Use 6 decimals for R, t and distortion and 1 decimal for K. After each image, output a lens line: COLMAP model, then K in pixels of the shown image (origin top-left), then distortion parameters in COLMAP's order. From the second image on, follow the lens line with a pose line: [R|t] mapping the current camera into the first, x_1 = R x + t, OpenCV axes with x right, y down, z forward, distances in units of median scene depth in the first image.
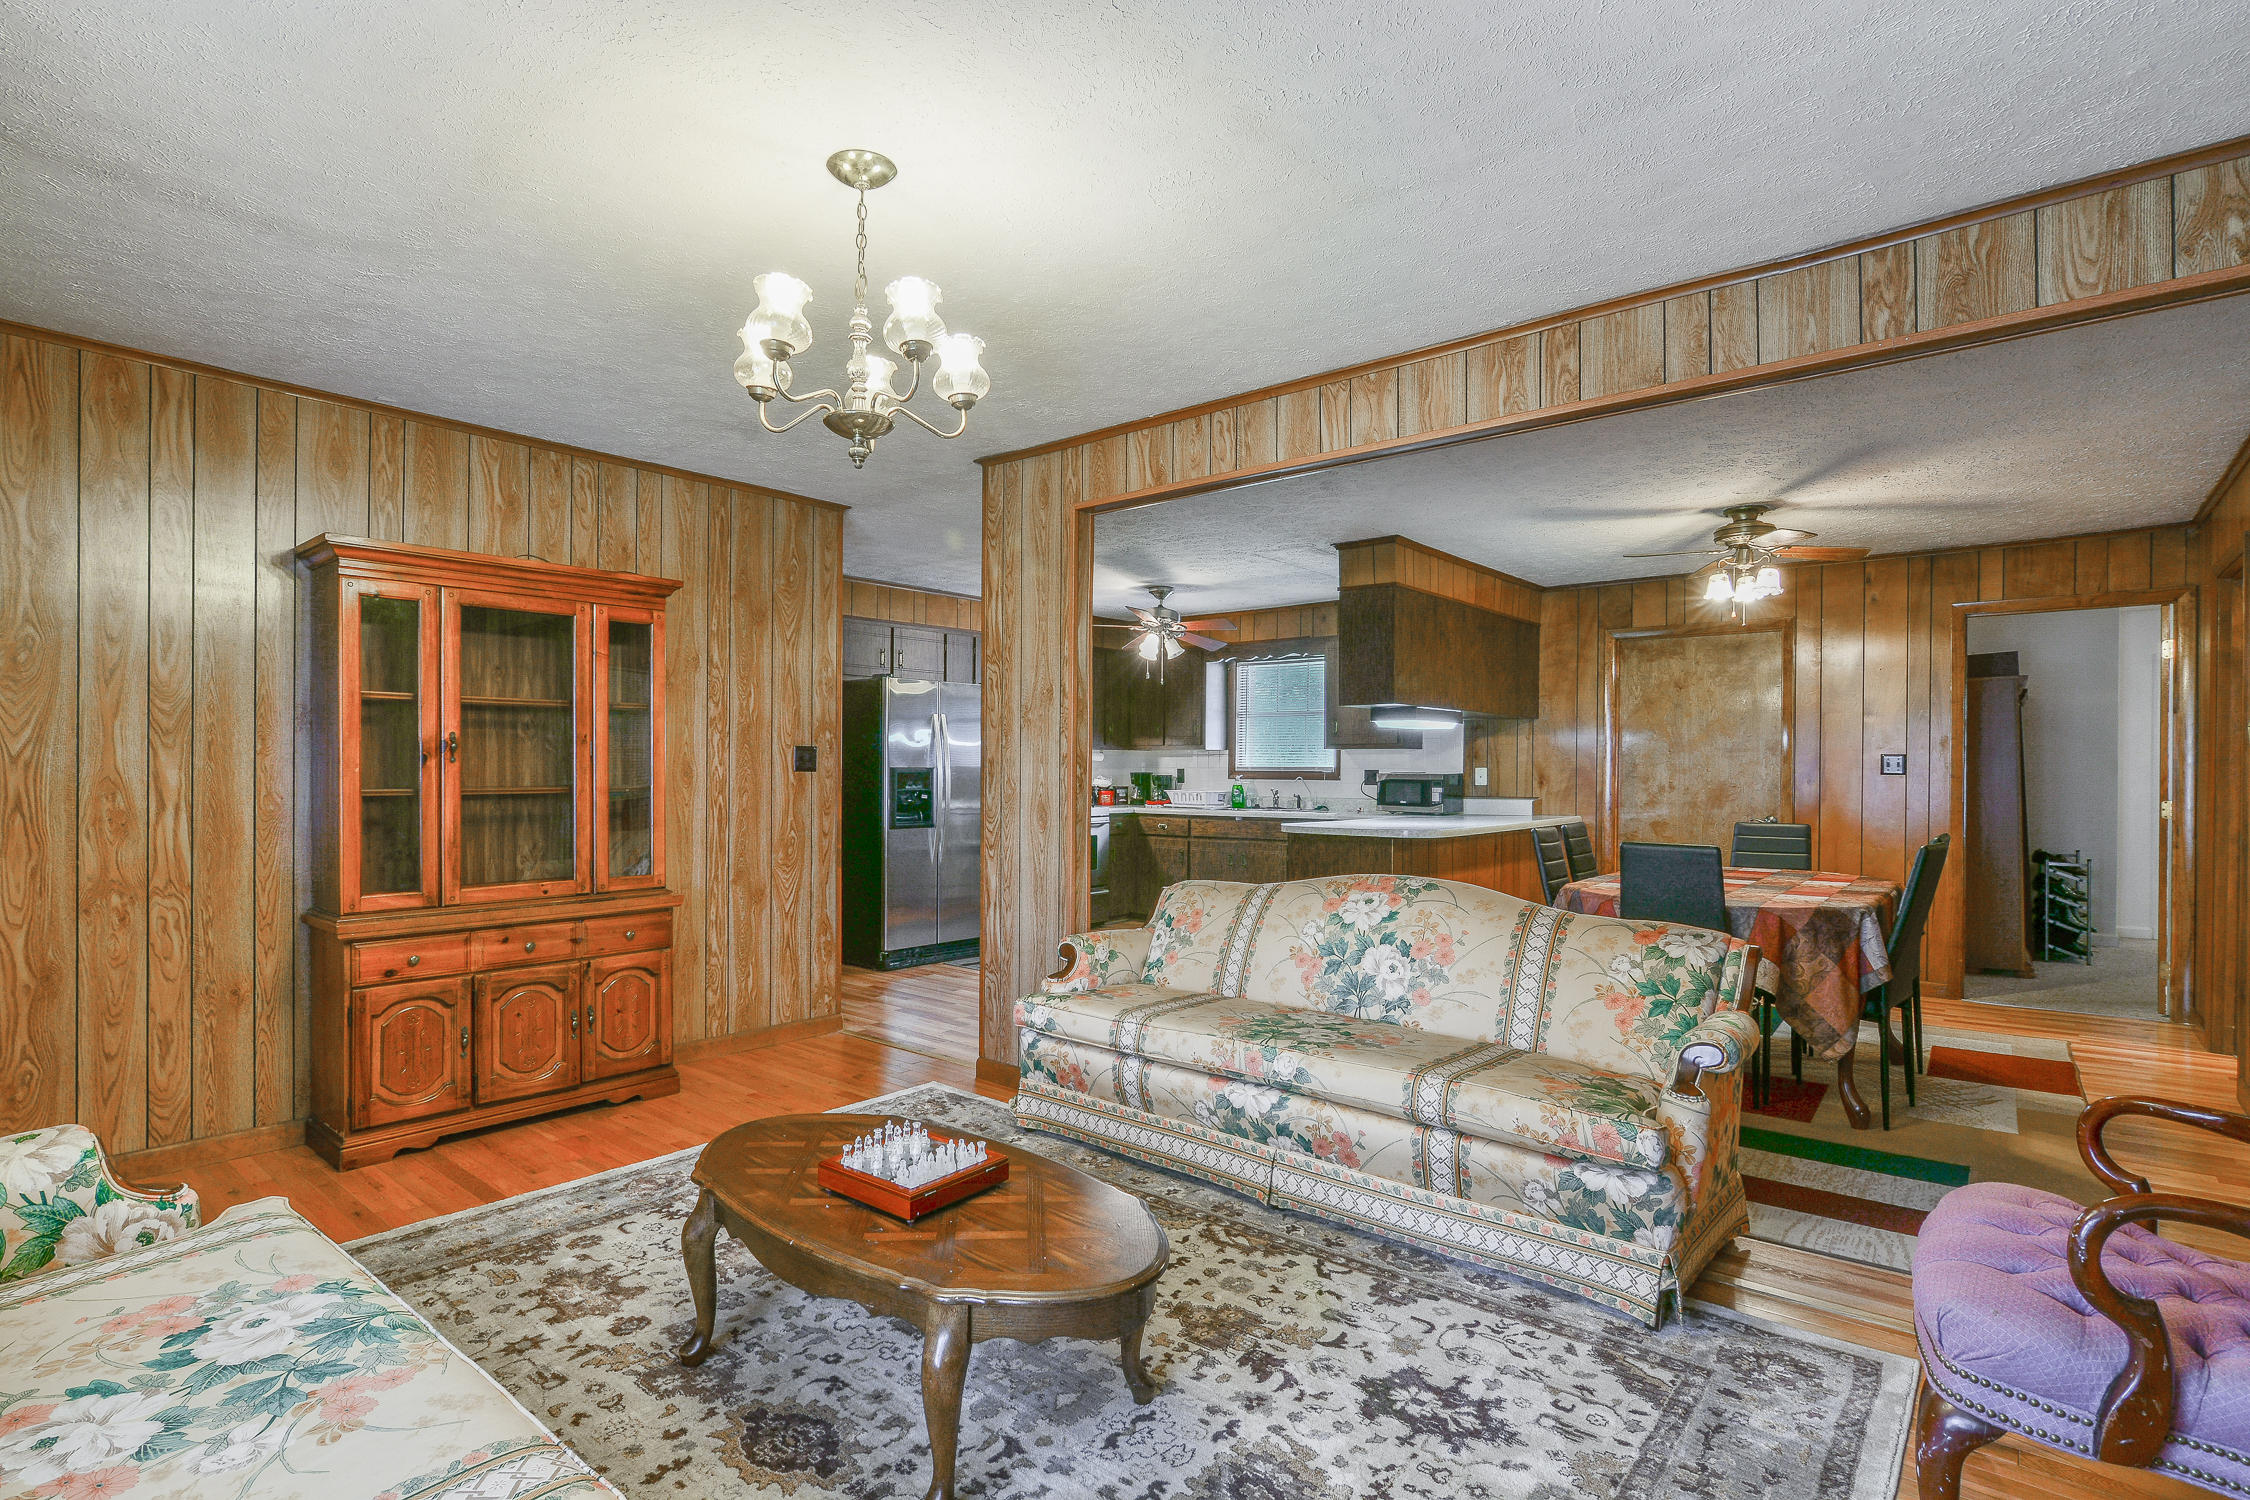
lens RADIAL K [[1109.1, 0, 1098.6], [0, 1109.1, 768.2], [0, 0, 1]] dist [-0.017062, 0.000881]
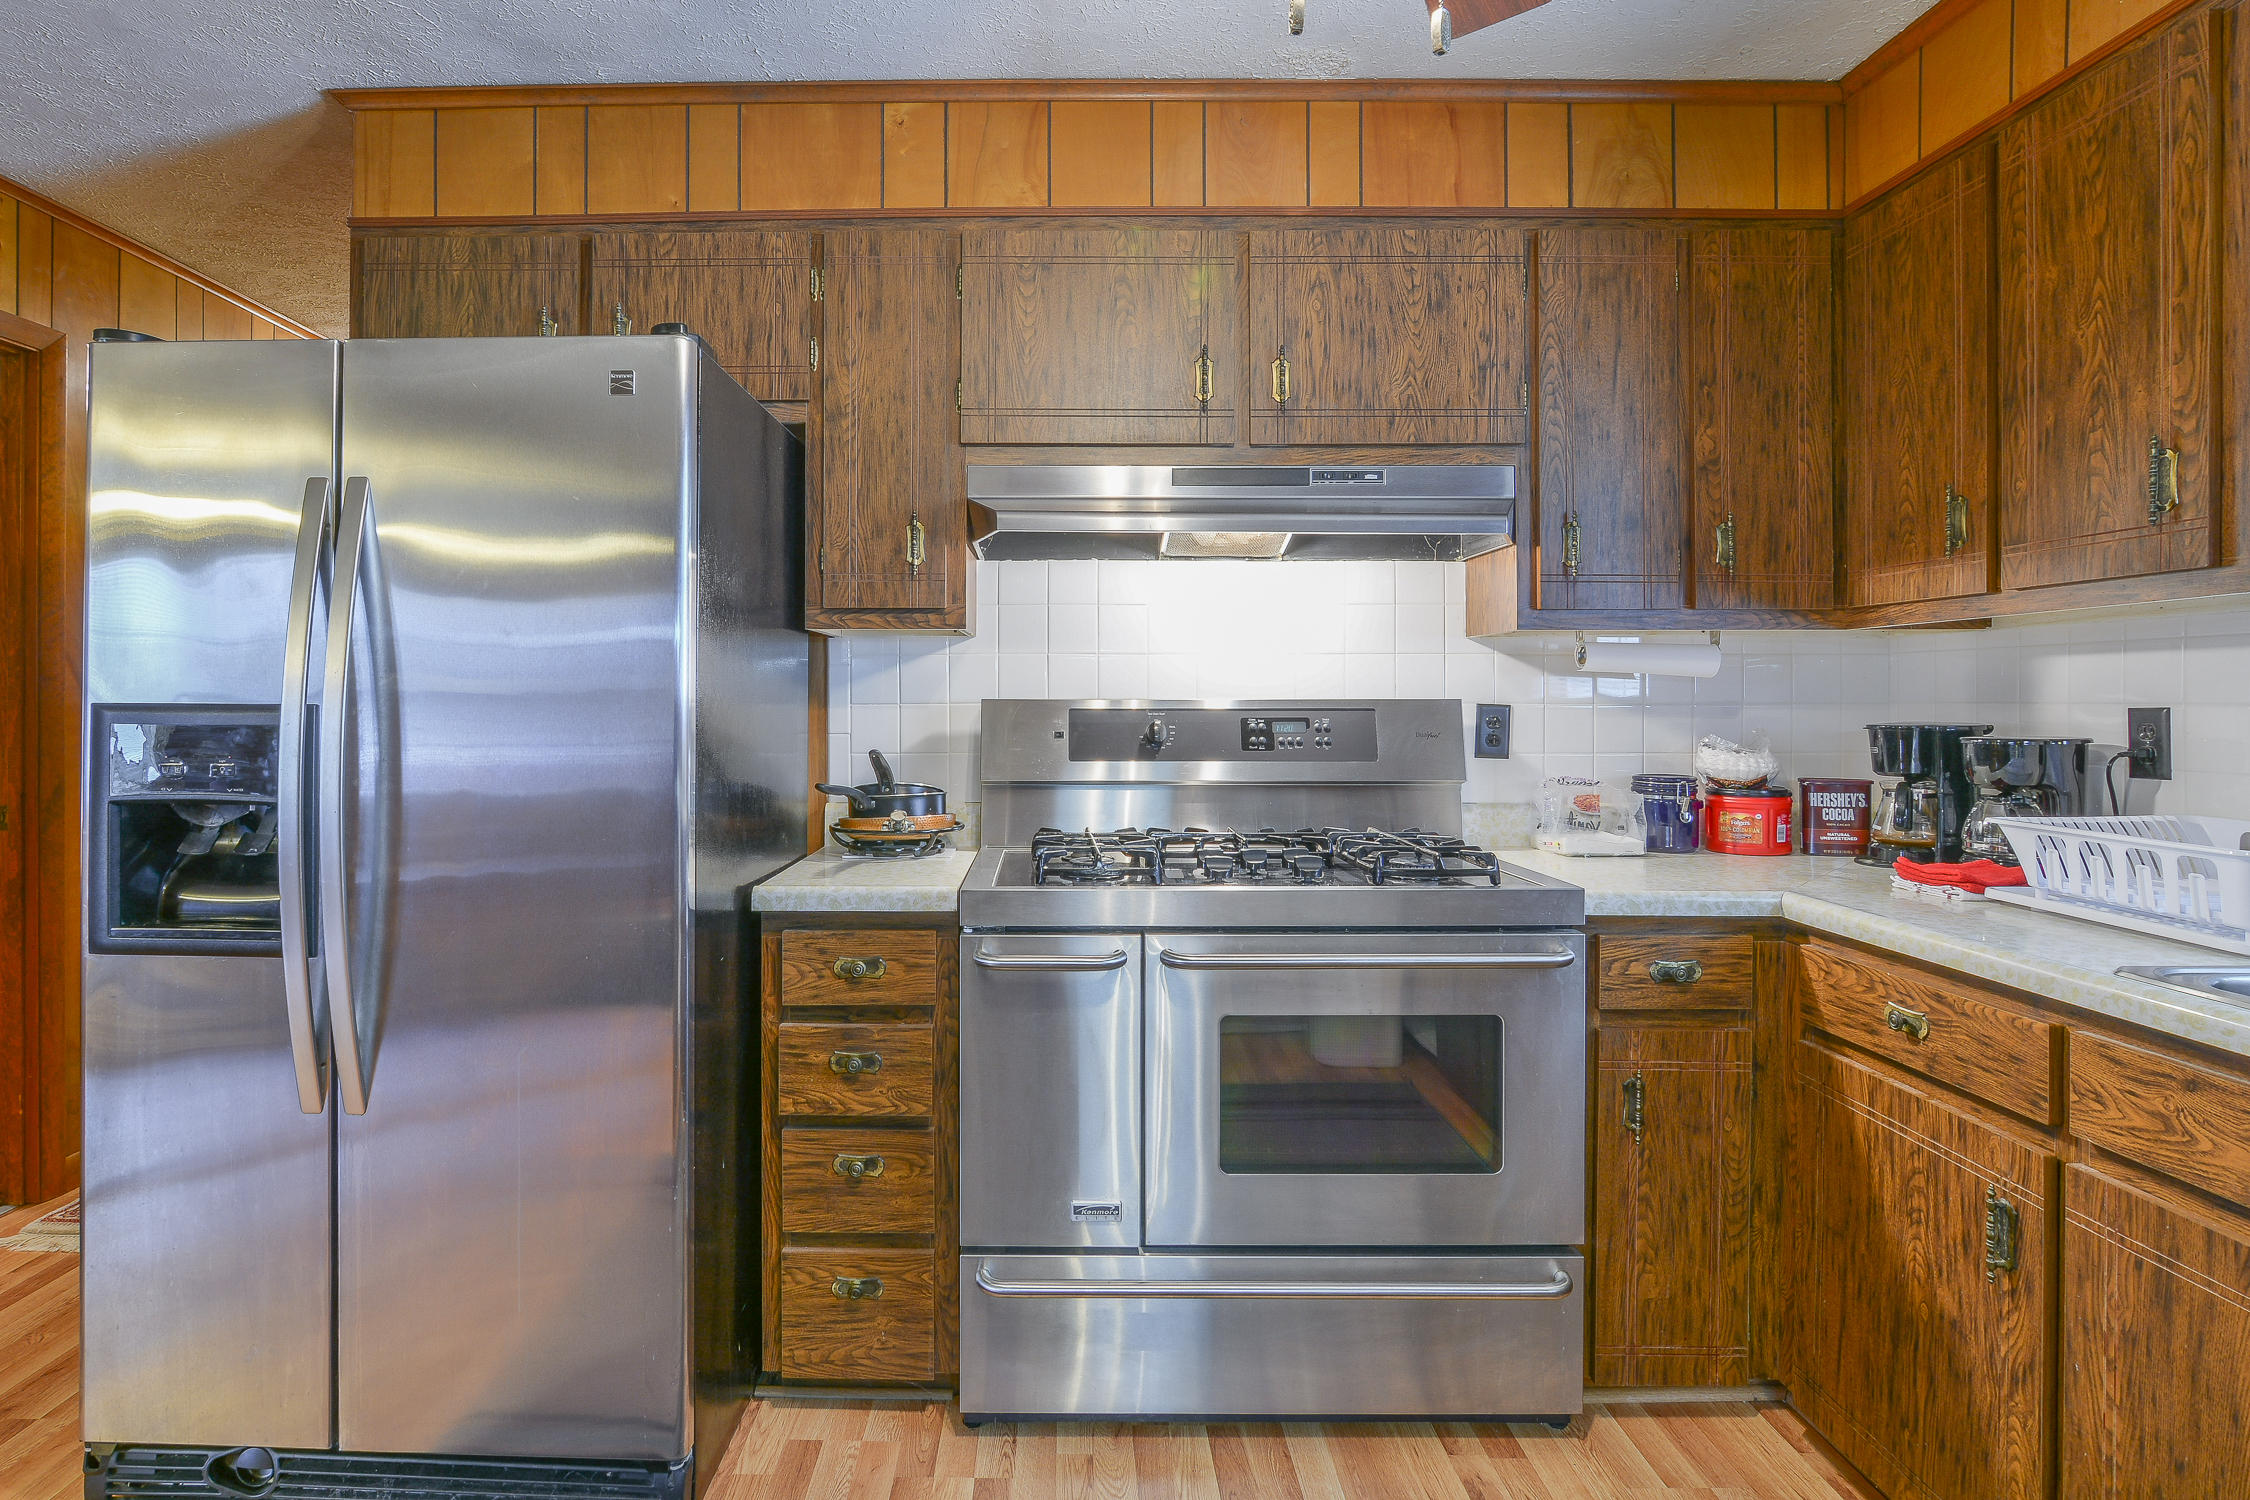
lens RADIAL K [[1194.3, 0, 1017.2], [0, 1194.3, 692.6], [0, 0, 1]] dist [-0.031284, 0.010726]
pose [[0.641581, -0.008737, -0.767006, 0.132103], [0.000642, 0.999941, -0.010854, -0.000214], [0.767055, 0.006472, 0.641549, 0.887744]]
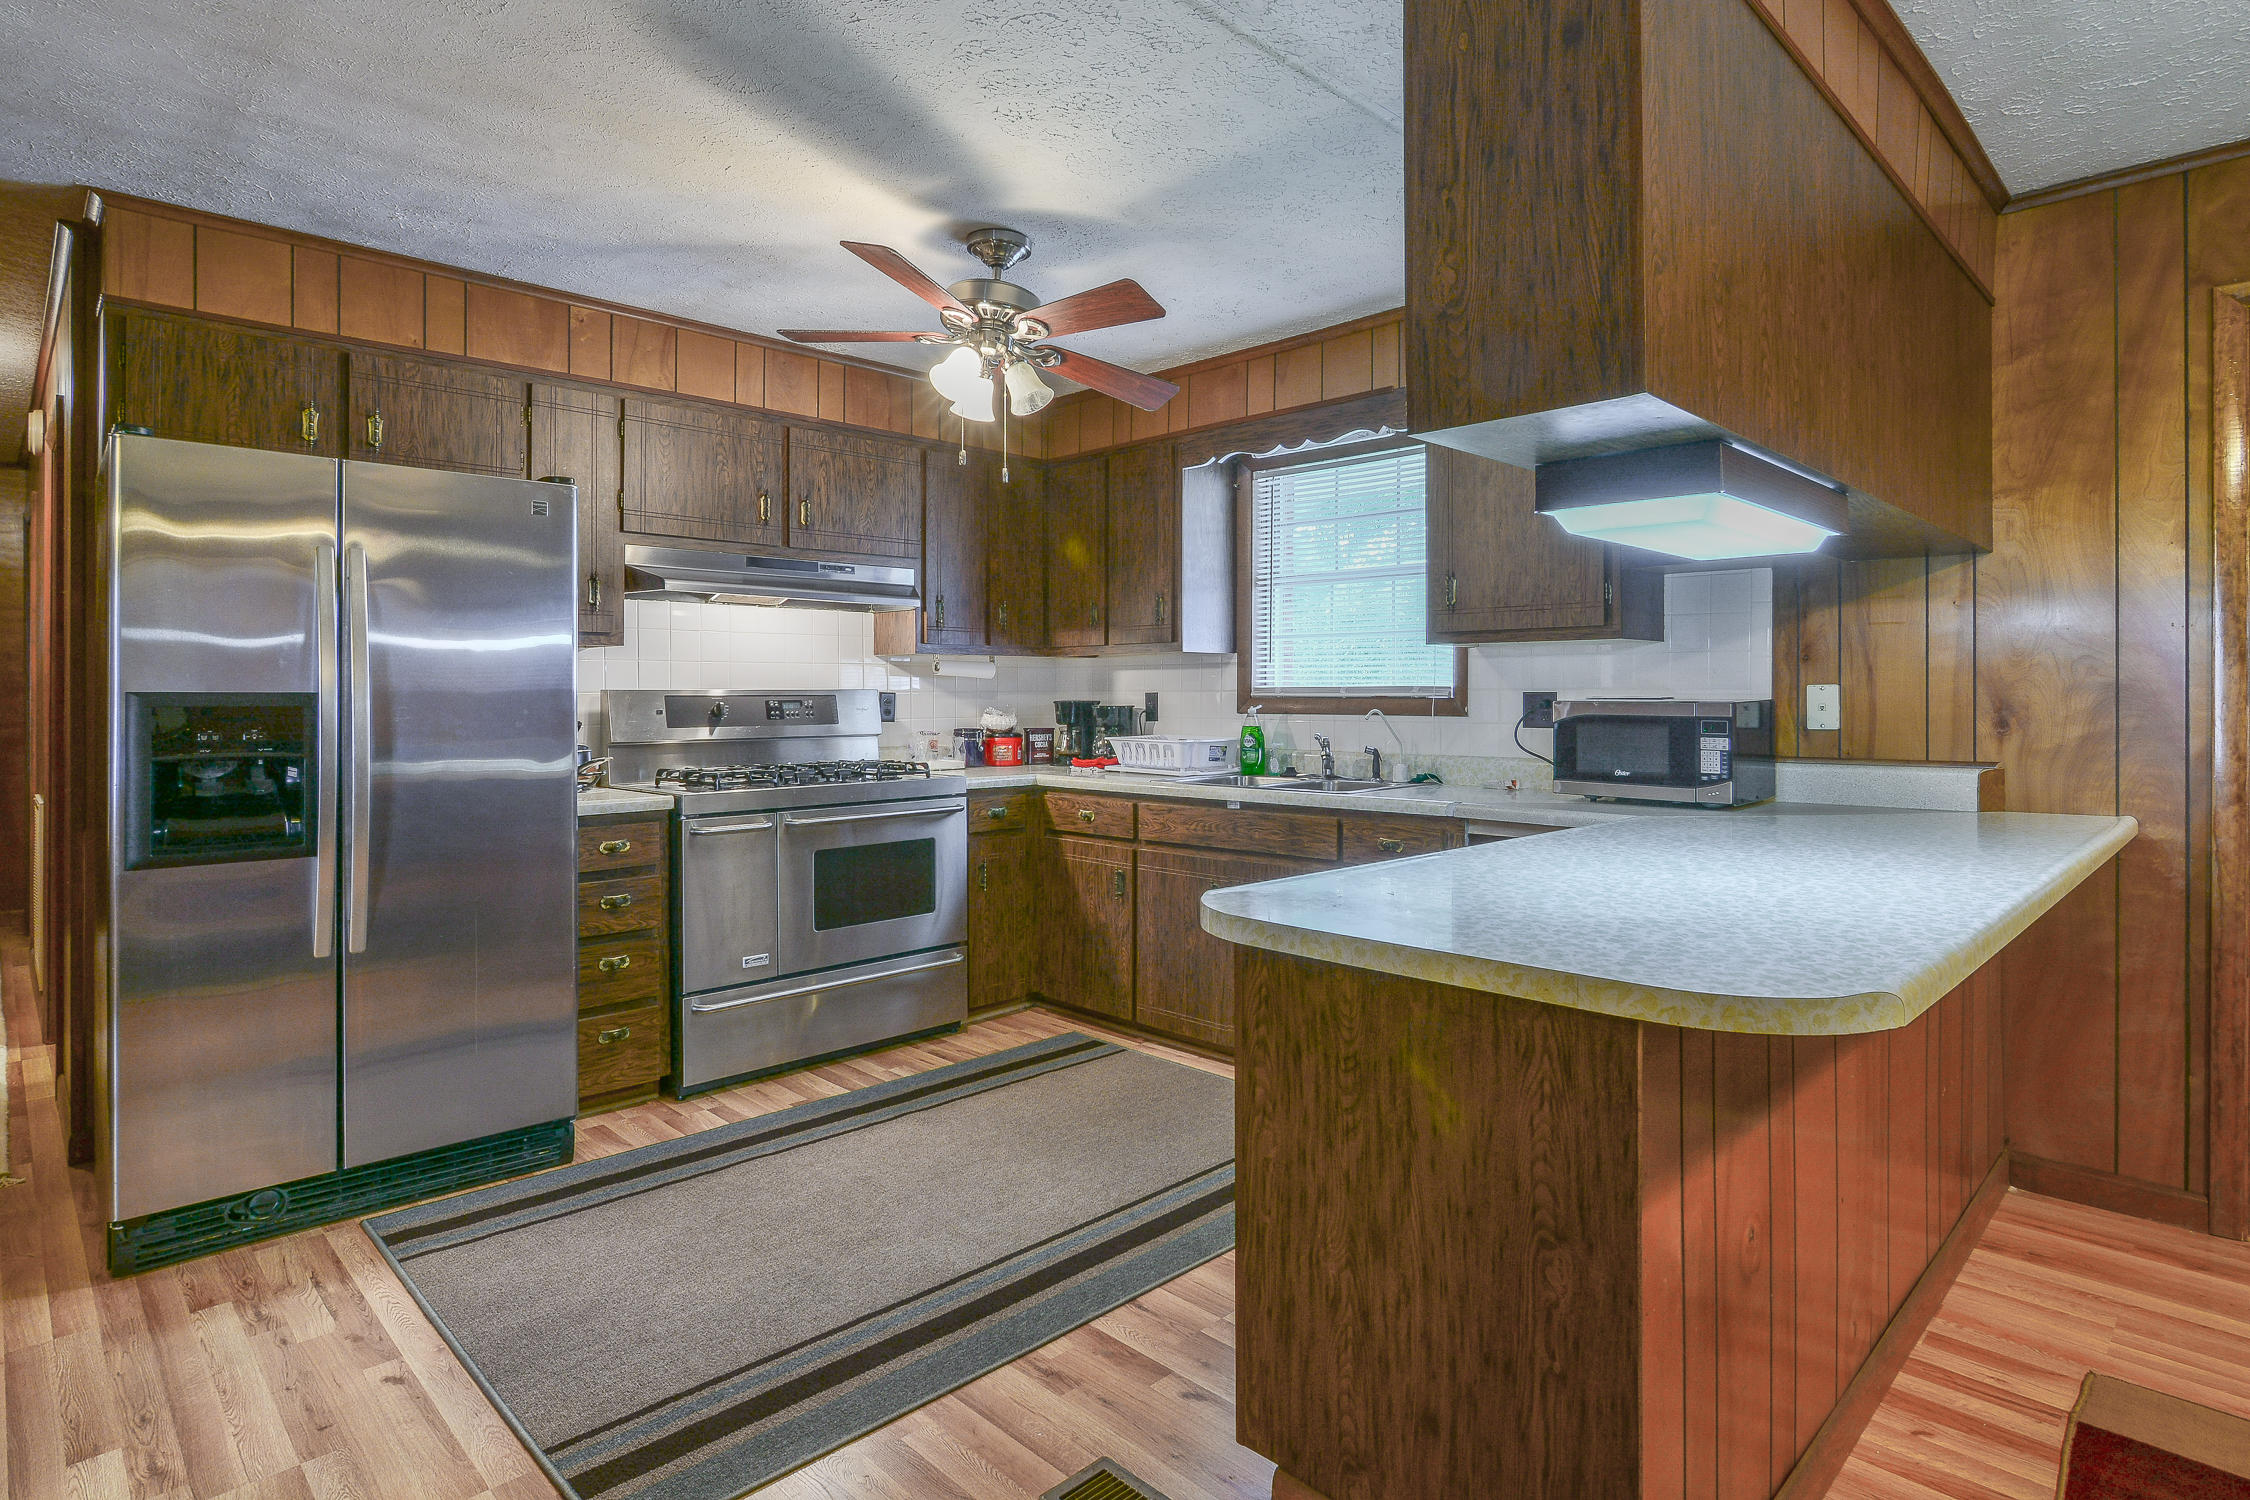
lens RADIAL K [[1188.8, 0, 1182.5], [0, 1188.8, 686.7], [0, 0, 1]] dist [-0.013245, 0.004628]
pose [[0.998630, -0.007068, -0.051847, 0.145211], [0.006741, 0.999956, -0.006486, 0.001664], [0.051890, 0.006127, 0.998634, 0.585920]]
